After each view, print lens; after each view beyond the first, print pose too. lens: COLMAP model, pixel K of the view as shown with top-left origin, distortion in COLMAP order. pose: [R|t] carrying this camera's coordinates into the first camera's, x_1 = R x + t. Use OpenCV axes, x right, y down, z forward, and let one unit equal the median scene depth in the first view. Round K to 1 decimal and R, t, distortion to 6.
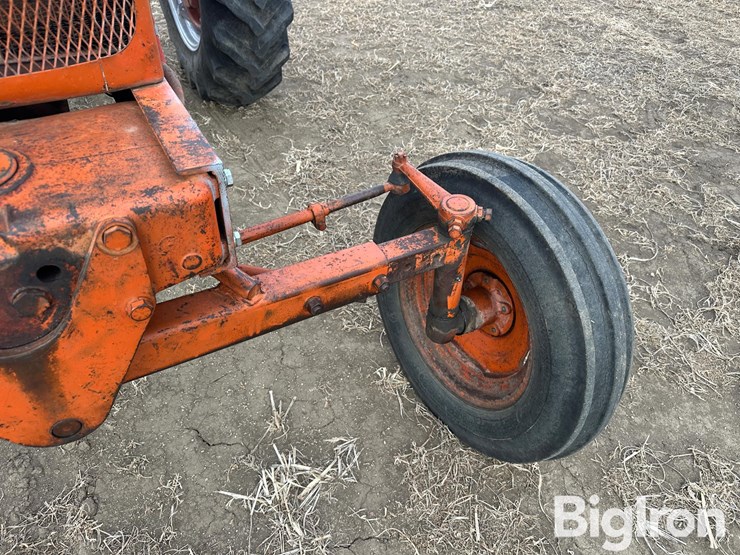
lens RADIAL K [[513.5, 0, 370.0], [0, 513.5, 277.5], [0, 0, 1]] dist [0.077589, -0.108687]
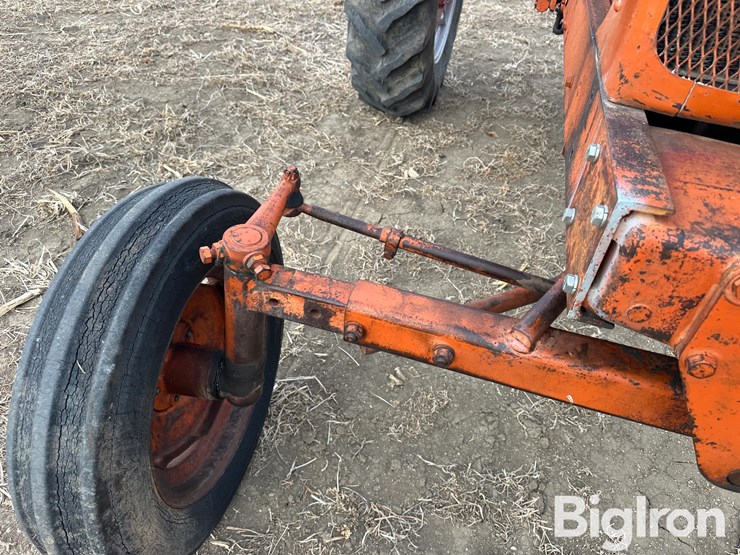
lens RADIAL K [[513.5, 0, 370.0], [0, 513.5, 277.5], [0, 0, 1]] dist [0.077589, -0.108687]
pose [[0.705230, 0.450045, -0.547824, -0.404240], [-0.486300, 0.869335, 0.088142, 0.126856], [0.515910, 0.204247, 0.831938, -0.110296]]
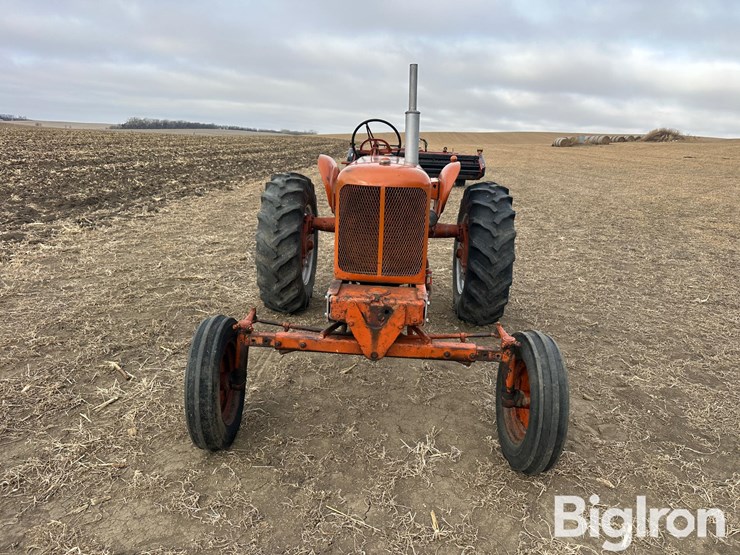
lens RADIAL K [[513.5, 0, 370.0], [0, 513.5, 277.5], [0, 0, 1]] dist [0.077589, -0.108687]
pose [[0.846457, 0.113239, -0.520277, 0.781020], [-0.344131, 0.861968, -0.372271, 0.714757], [0.406306, 0.494155, 0.768587, -1.329332]]
